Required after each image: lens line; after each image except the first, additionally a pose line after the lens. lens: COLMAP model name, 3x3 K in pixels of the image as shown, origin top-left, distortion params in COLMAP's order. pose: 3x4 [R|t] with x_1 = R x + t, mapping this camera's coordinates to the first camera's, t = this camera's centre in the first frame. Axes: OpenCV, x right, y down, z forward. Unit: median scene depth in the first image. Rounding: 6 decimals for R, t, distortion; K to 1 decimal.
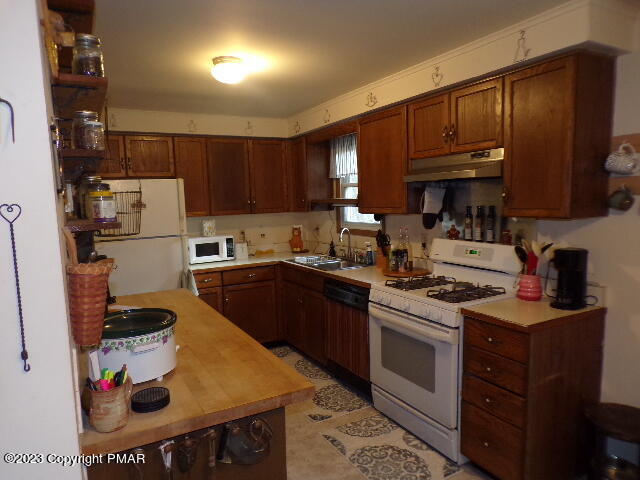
lens RADIAL K [[448.9, 0, 320.0], [0, 448.9, 240.0], [0, 0, 1]] dist [0.015163, 0.001245]
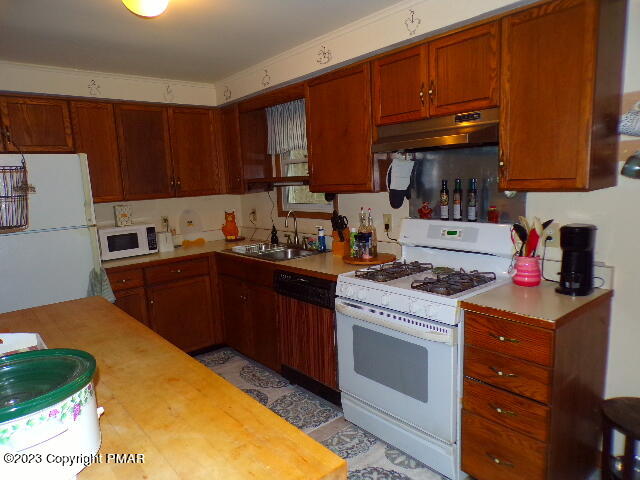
lens RADIAL K [[441.3, 0, 320.0], [0, 441.3, 240.0], [0, 0, 1]] dist [0.010768, 0.002543]
pose [[0.981252, -0.043954, 0.187652, -0.067845], [0.036862, 0.998474, 0.041121, -0.003525], [-0.189173, -0.033433, 0.981375, 0.195423]]
